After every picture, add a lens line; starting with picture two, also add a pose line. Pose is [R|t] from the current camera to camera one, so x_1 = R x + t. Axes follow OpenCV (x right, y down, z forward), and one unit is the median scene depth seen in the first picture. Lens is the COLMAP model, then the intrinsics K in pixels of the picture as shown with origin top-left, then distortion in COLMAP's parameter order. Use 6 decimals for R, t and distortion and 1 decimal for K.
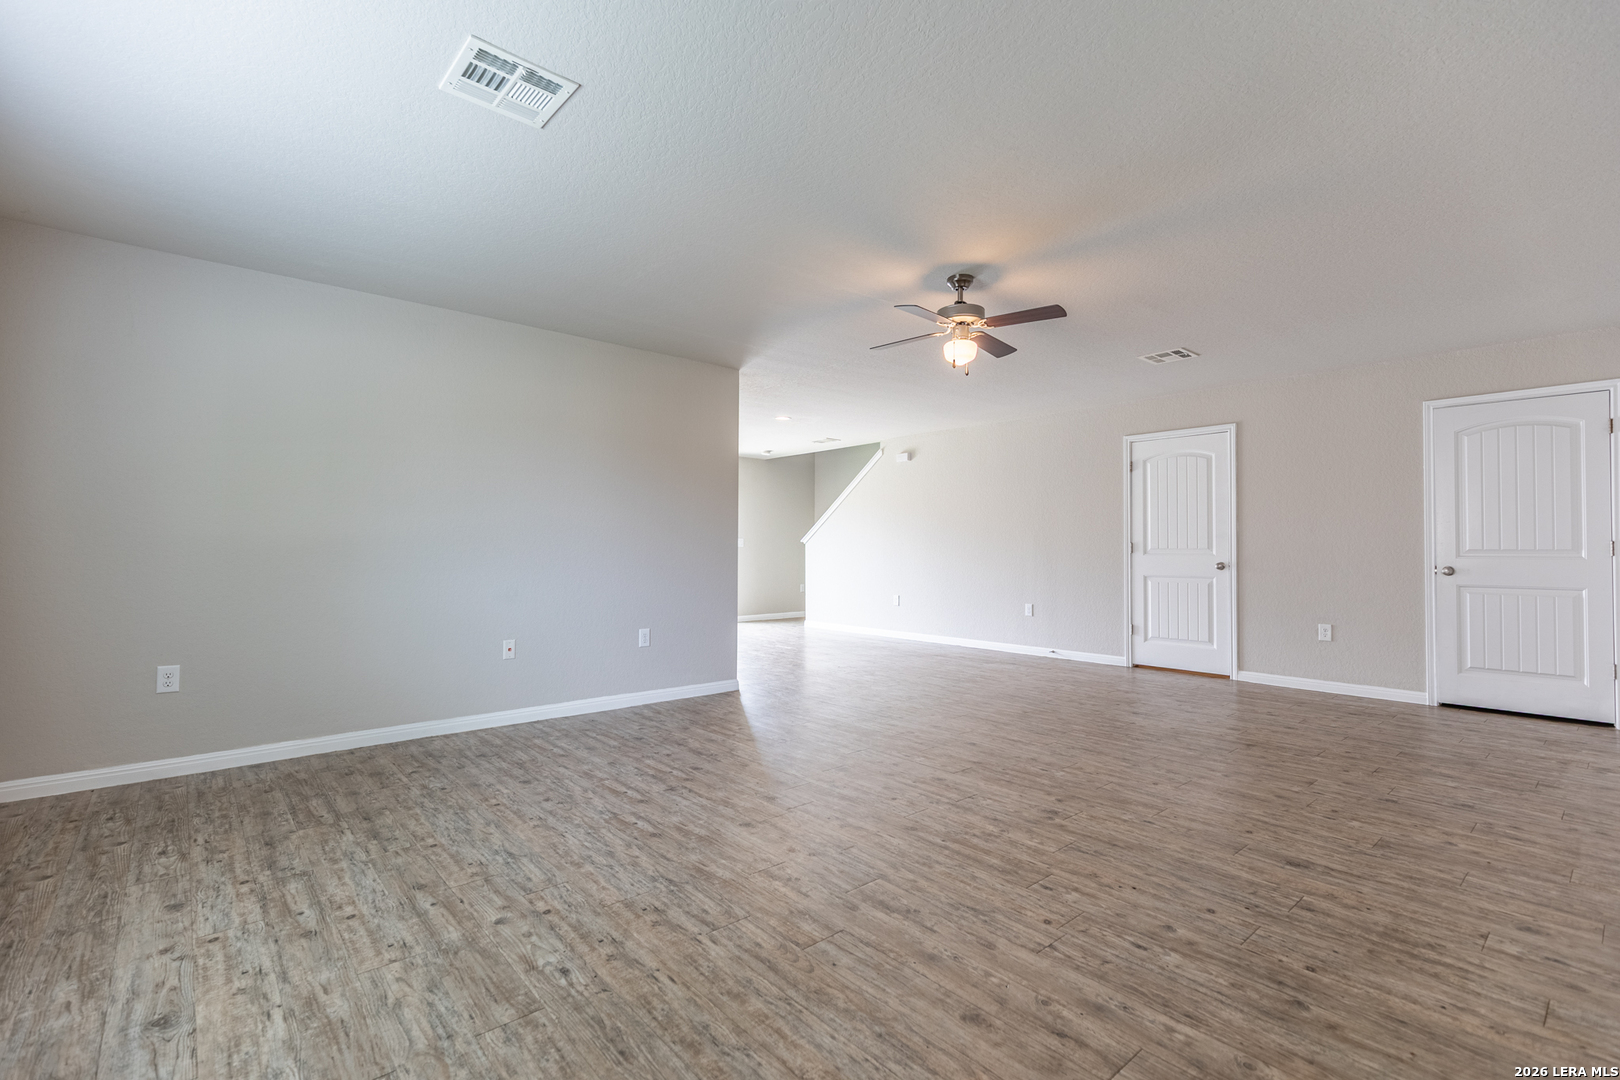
lens RADIAL K [[728.2, 0, 827.9], [0, 728.2, 531.9], [0, 0, 1]] dist [0.008224, -0.000760]
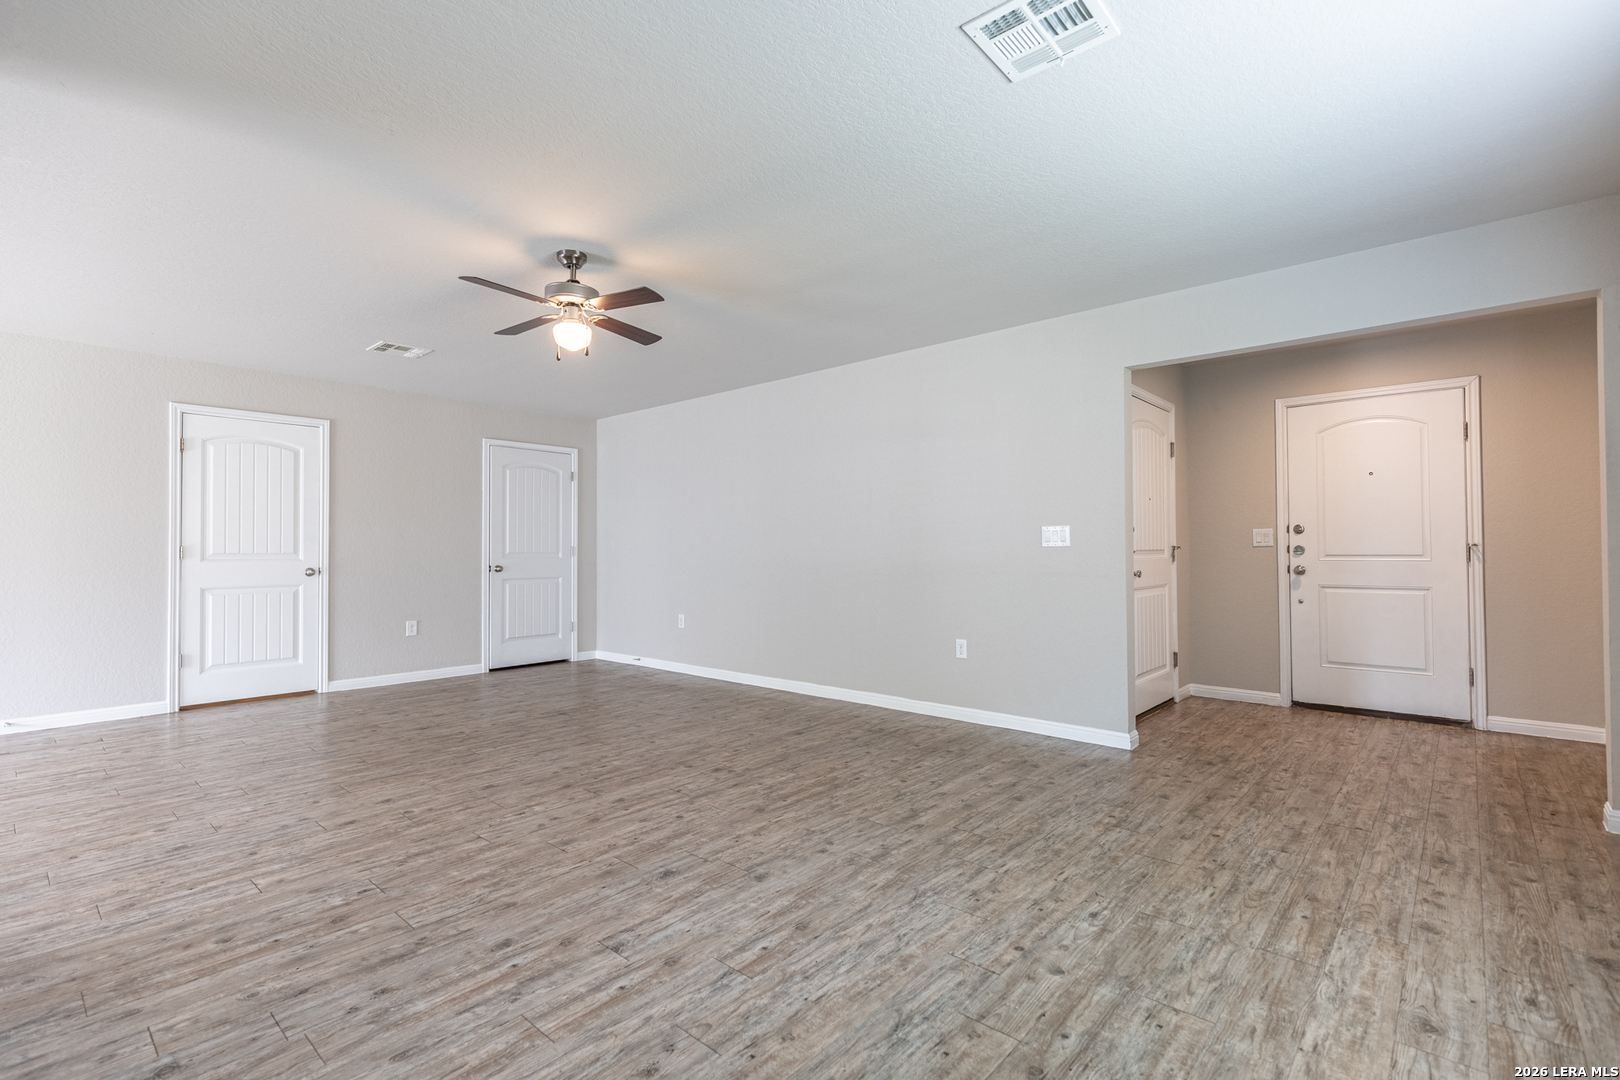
lens RADIAL K [[728.2, 0, 812.7], [0, 728.2, 532.6], [0, 0, 1]] dist [0.008224, -0.000760]
pose [[-0.112343, 0.023742, 0.993386, -1.028041], [-0.018701, 0.999487, -0.026003, 0.021753], [-0.993494, -0.021498, -0.111841, 1.102839]]
